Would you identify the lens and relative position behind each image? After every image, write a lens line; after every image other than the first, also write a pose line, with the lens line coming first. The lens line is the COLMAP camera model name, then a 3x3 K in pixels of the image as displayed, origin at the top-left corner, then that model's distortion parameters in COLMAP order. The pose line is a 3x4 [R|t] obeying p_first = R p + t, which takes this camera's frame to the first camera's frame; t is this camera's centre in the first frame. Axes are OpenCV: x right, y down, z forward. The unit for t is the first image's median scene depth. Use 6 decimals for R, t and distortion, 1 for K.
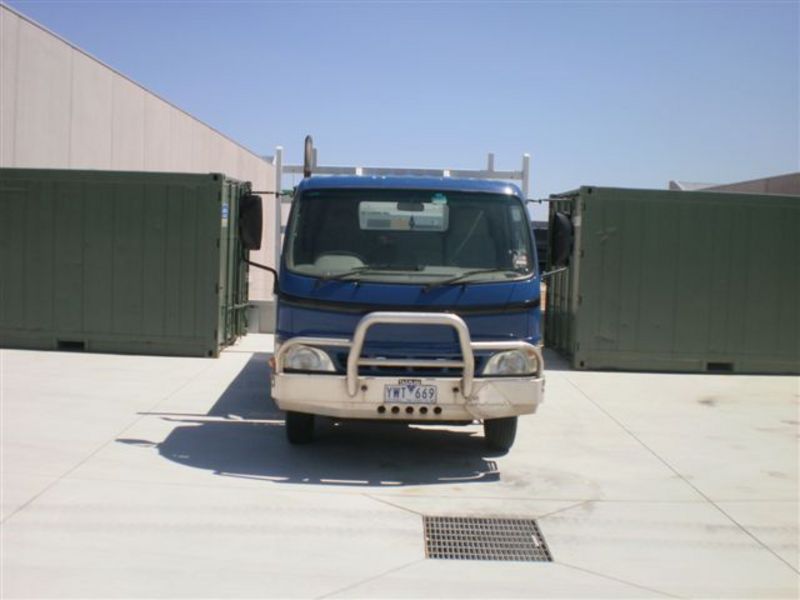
lens RADIAL K [[866.0, 0, 385.7], [0, 866.0, 298.2], [0, 0, 1]] dist [-0.020408, -0.351958]
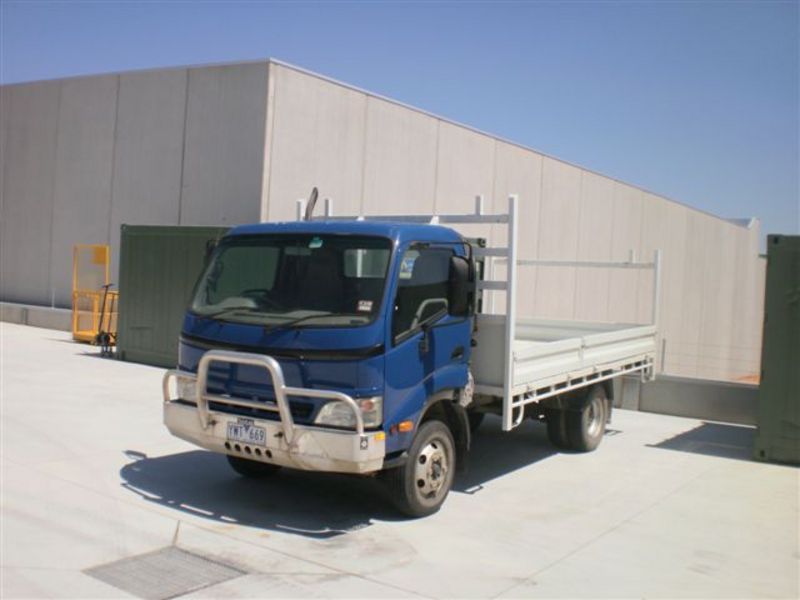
lens RADIAL K [[866.0, 0, 385.7], [0, 866.0, 298.2], [0, 0, 1]] dist [-0.020408, -0.351958]
pose [[0.806882, 0.019663, -0.590385, 0.751821], [-0.066667, 0.996092, -0.057938, 0.000701], [0.586938, 0.086108, 0.805040, 0.269263]]
